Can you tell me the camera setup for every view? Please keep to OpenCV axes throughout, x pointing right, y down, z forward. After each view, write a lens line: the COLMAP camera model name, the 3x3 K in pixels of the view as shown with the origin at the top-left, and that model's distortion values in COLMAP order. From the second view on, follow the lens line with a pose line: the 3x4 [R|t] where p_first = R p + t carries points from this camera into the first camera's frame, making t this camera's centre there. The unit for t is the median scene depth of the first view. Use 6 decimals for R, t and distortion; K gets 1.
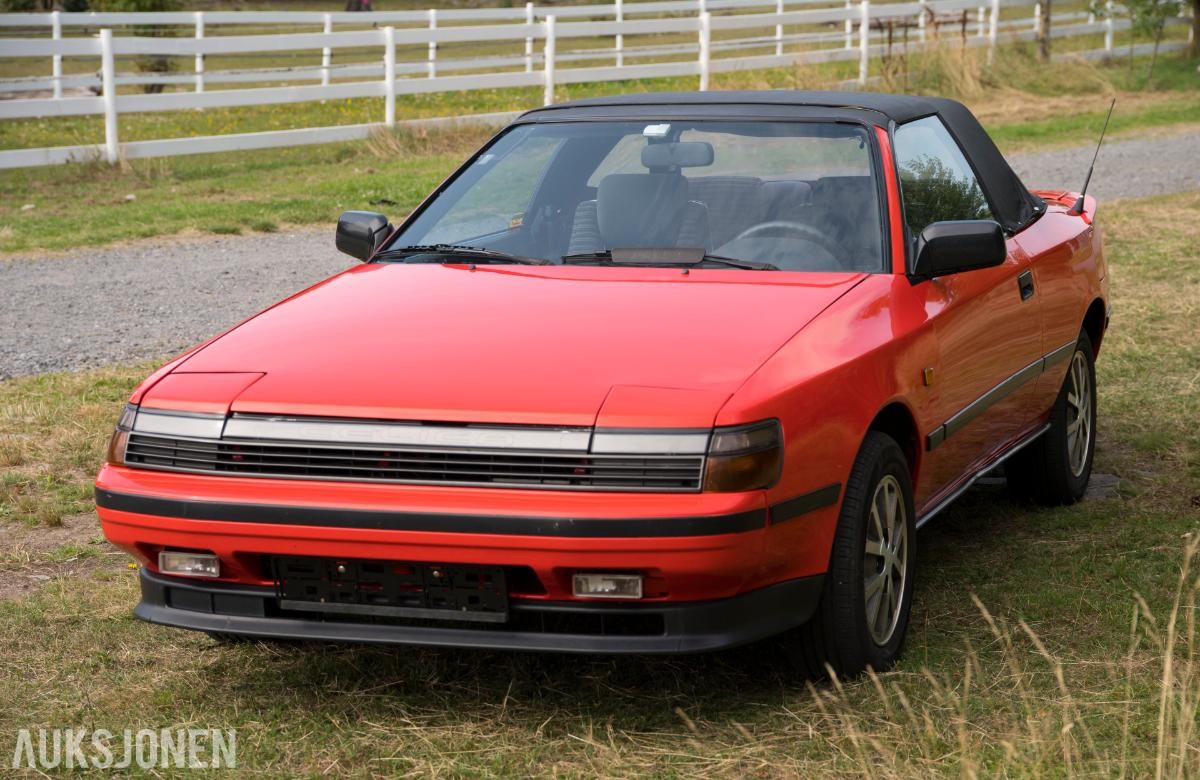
lens RADIAL K [[2997.7, 0, 600.0], [0, 2997.7, 390.0], [0, 0, 1]] dist [0.579601, 0.253931]
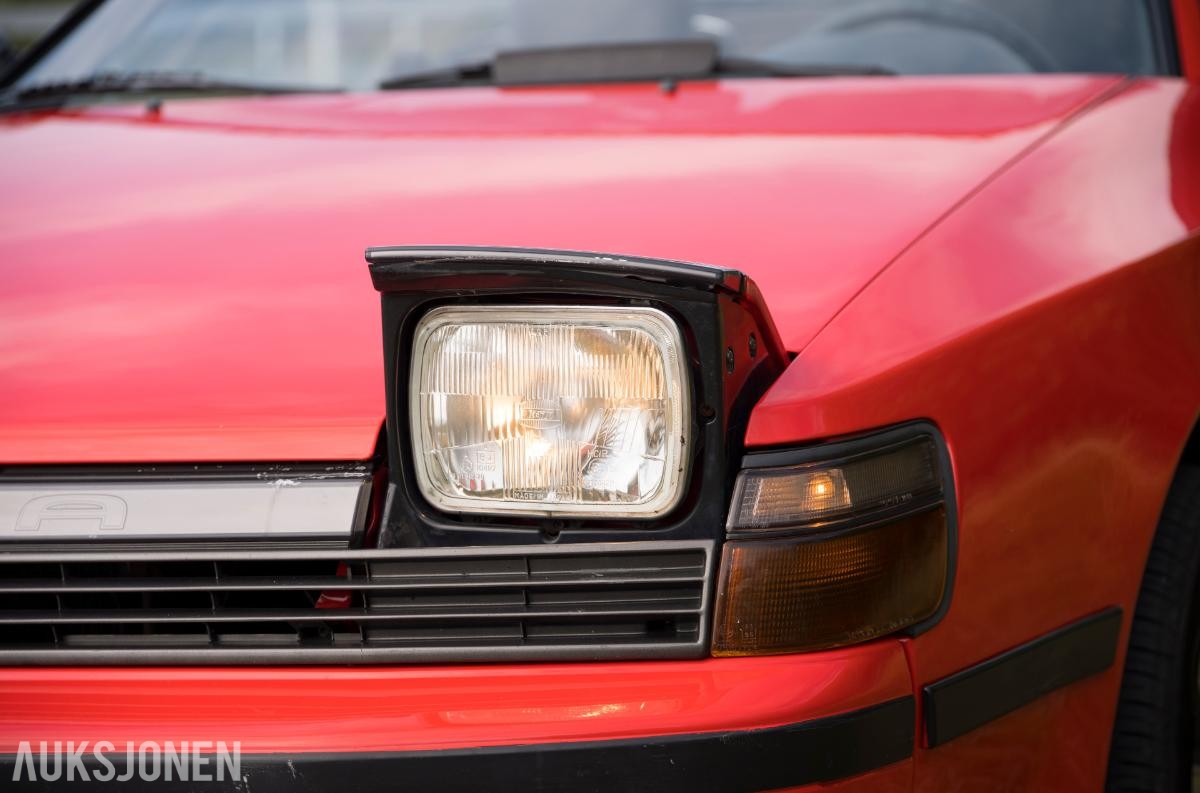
lens RADIAL K [[3420.7, 0, 600.0], [0, 3420.7, 396.5], [0, 0, 1]] dist [0.629093, 0.104900]
pose [[0.999261, -0.035952, -0.013631, 0.014592], [0.035568, 0.998990, -0.027441, 0.008420], [0.014604, 0.026936, 0.999530, 0.328213]]
